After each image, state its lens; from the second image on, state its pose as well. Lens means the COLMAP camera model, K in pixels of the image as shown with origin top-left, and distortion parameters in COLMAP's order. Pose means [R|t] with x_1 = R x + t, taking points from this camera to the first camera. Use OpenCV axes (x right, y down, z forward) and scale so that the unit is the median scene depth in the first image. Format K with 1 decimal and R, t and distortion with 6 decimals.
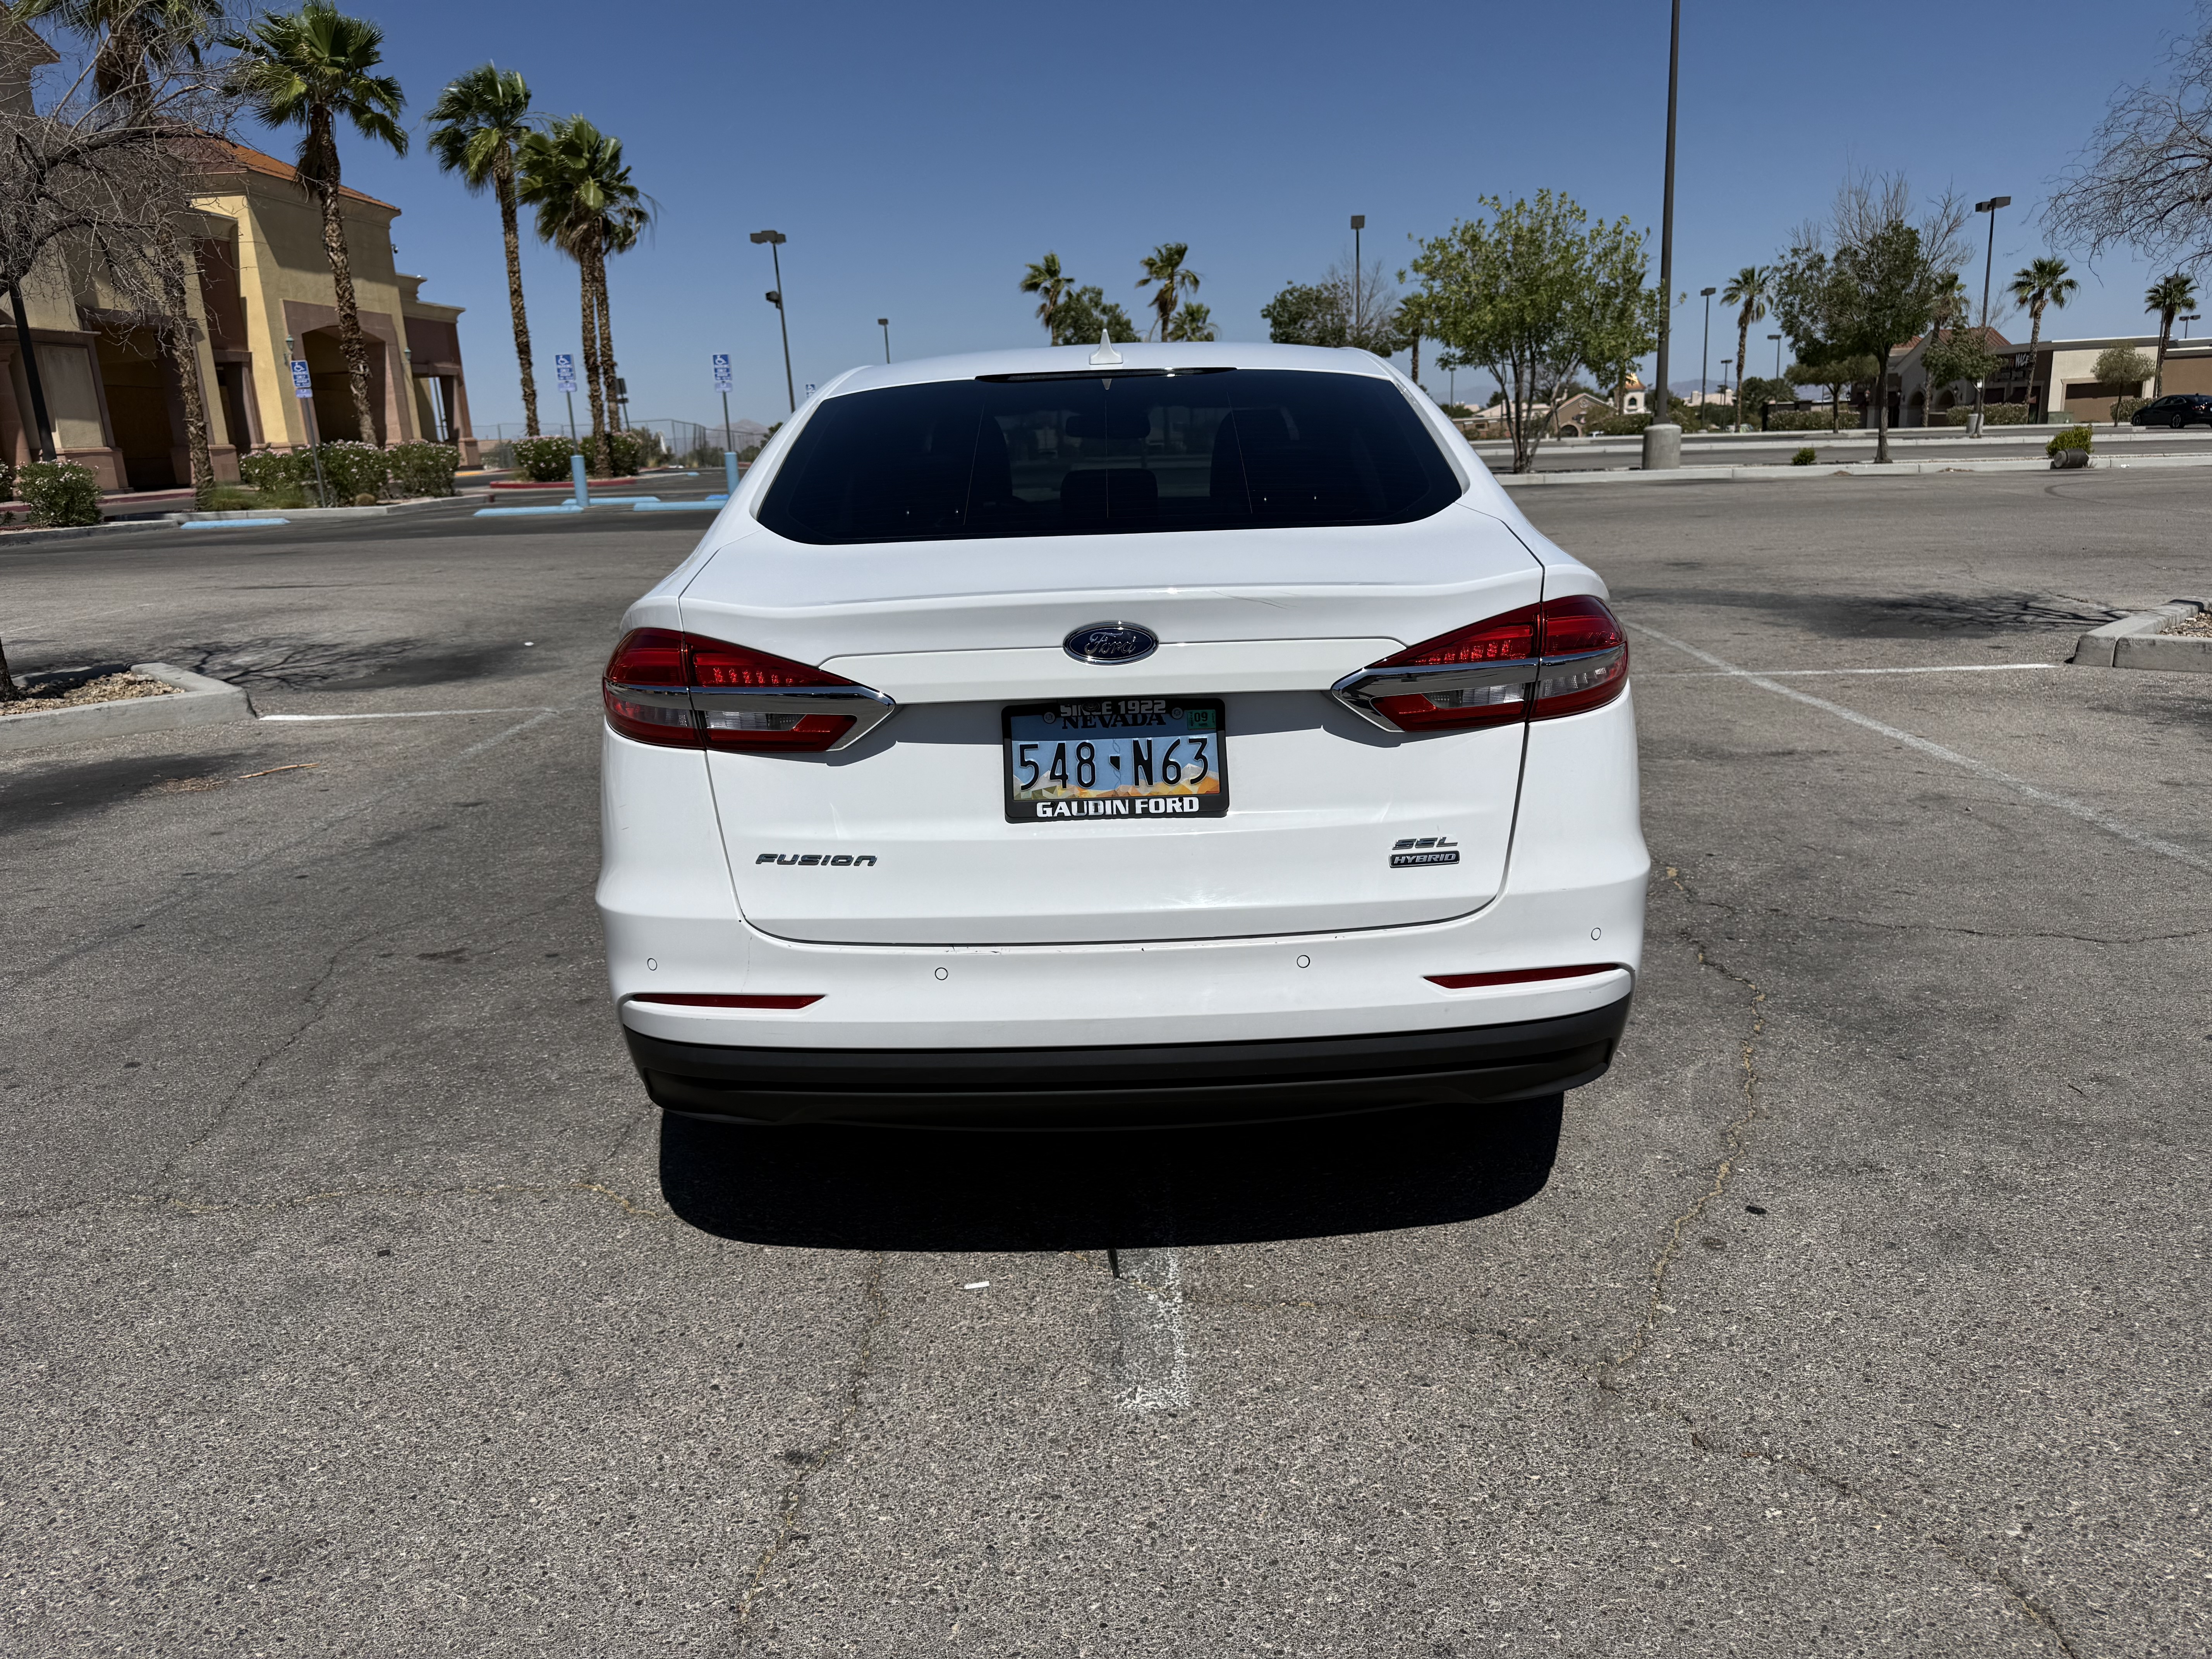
lens RADIAL K [[1567.2, 0, 1118.3], [0, 1567.2, 841.2], [0, 0, 1]] dist [0.027801, -0.024044]
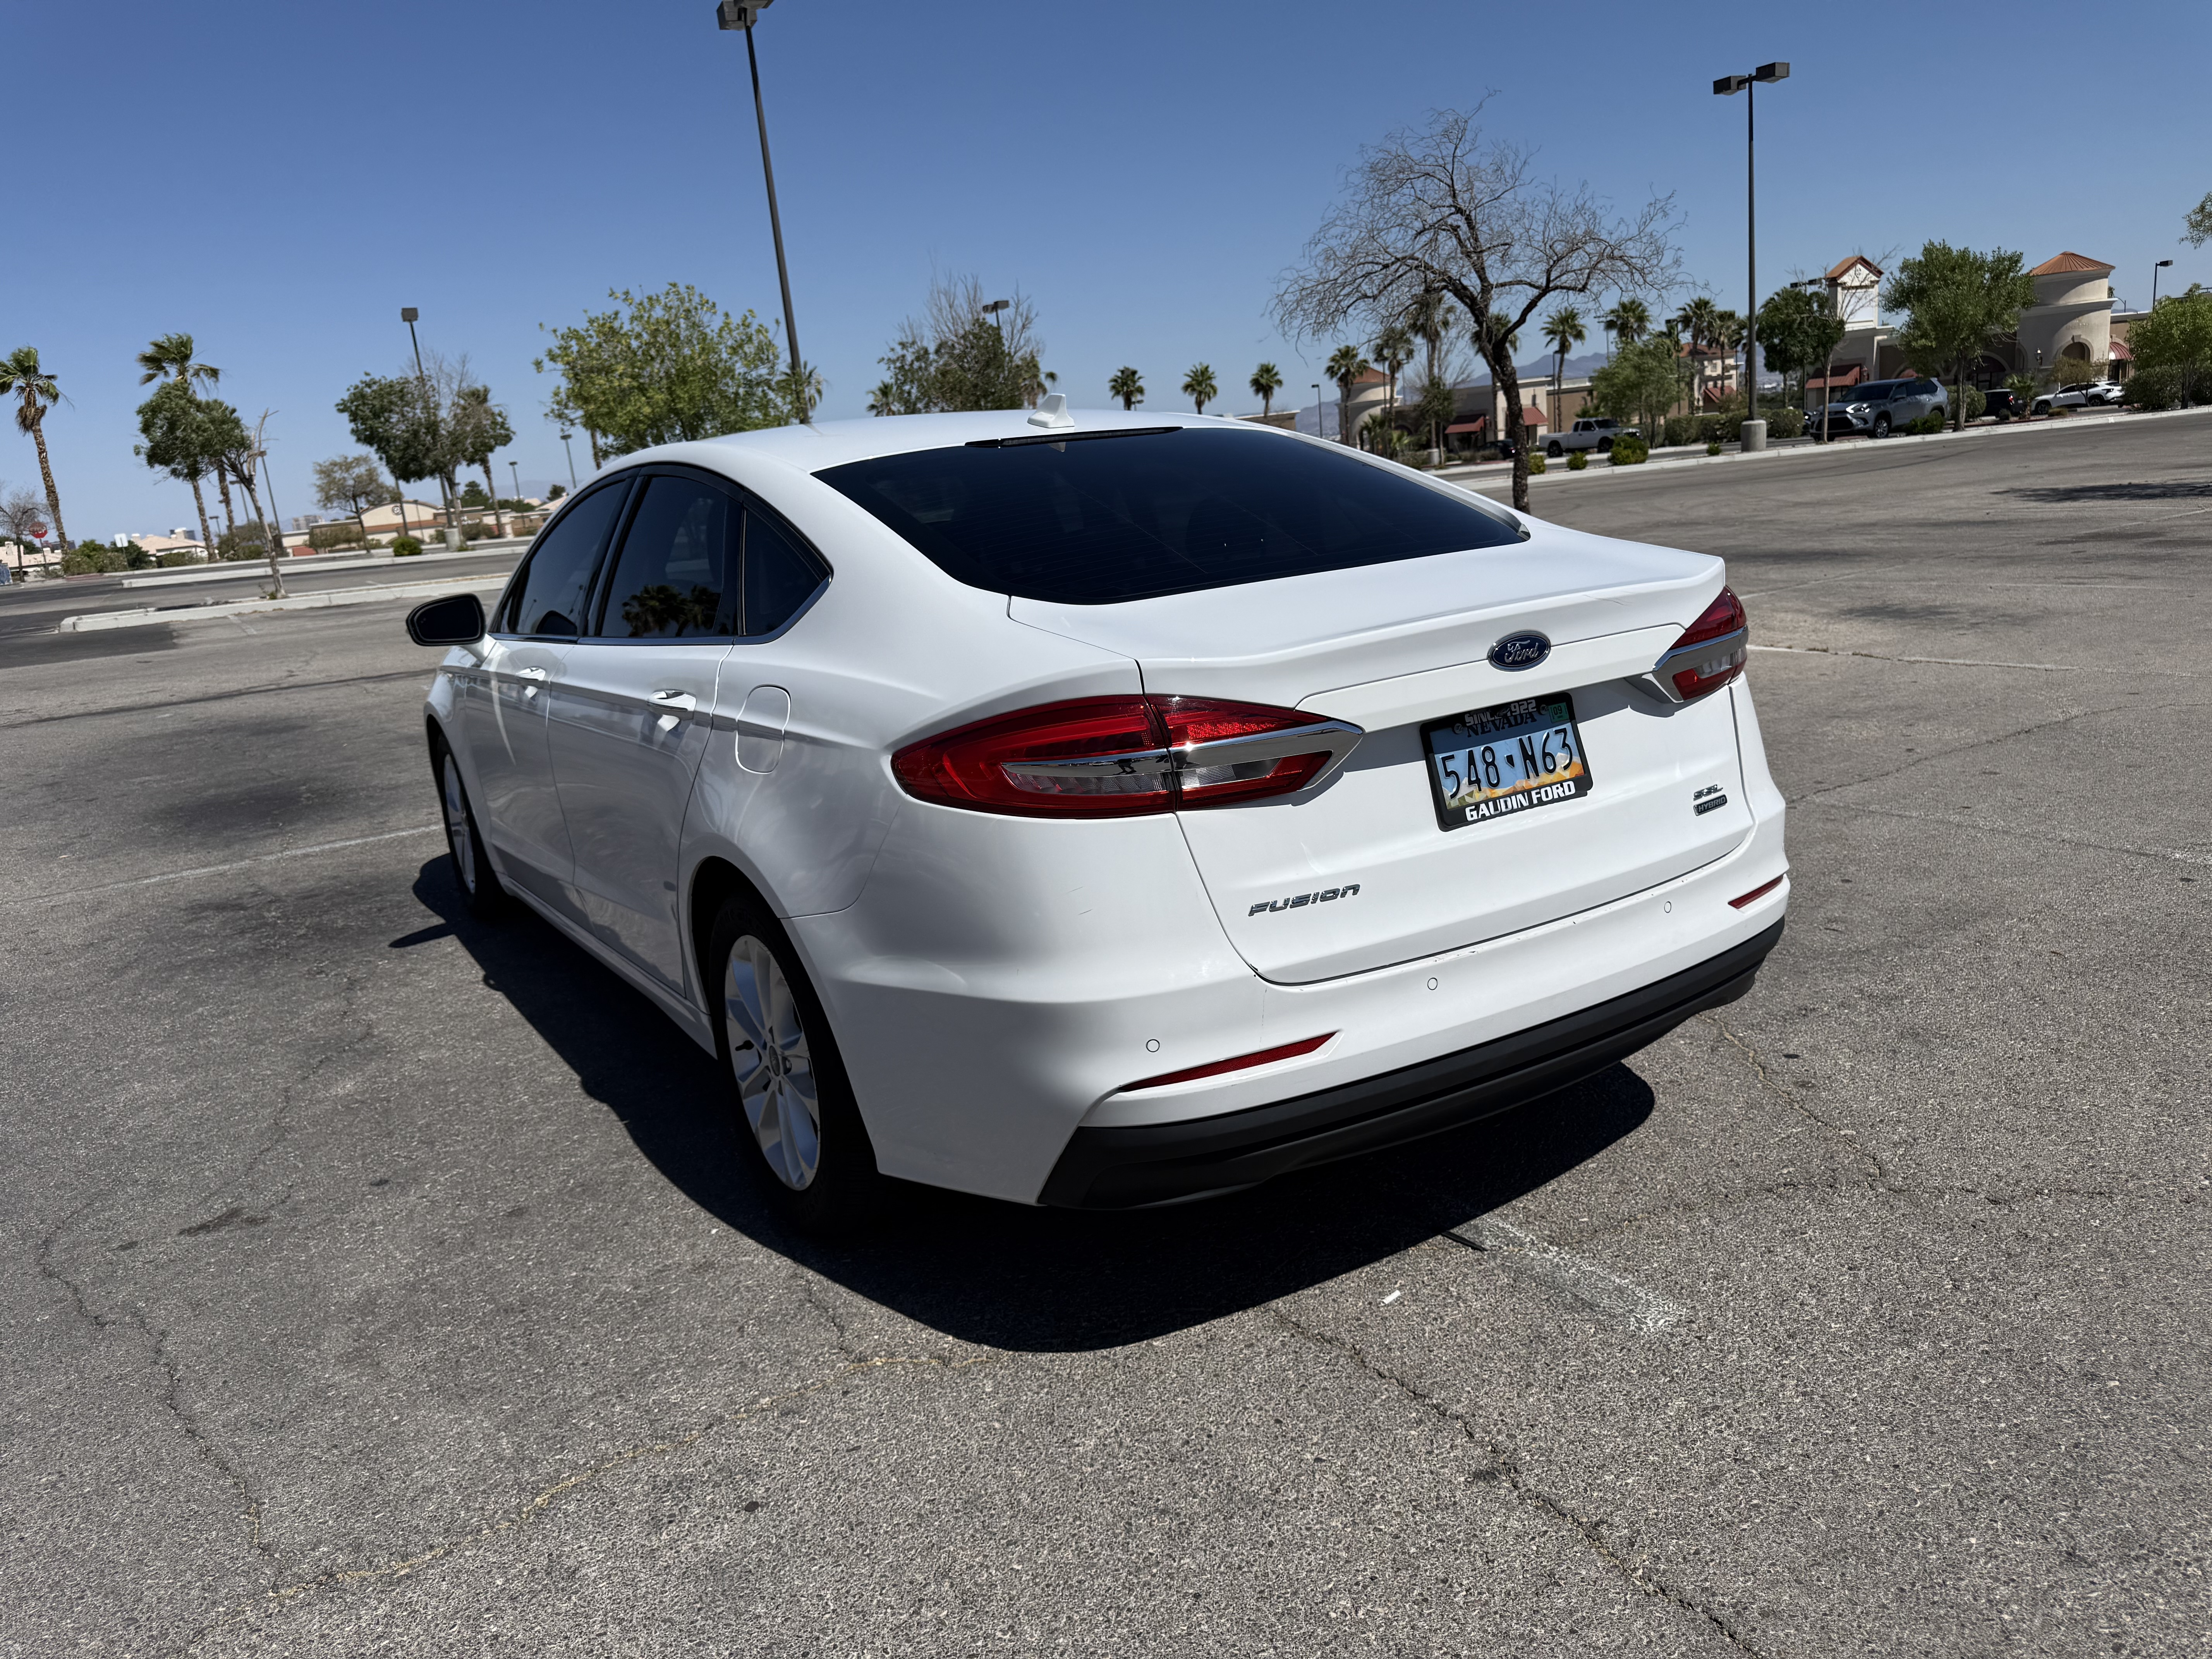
lens RADIAL K [[1567.2, 0, 1112.9], [0, 1567.2, 834.0], [0, 0, 1]] dist [0.027801, -0.024044]
pose [[0.838696, -0.161550, 0.520087, -0.715141], [0.191572, 0.981470, -0.004065, -0.042991], [-0.509793, 0.103044, 0.854104, 0.183718]]
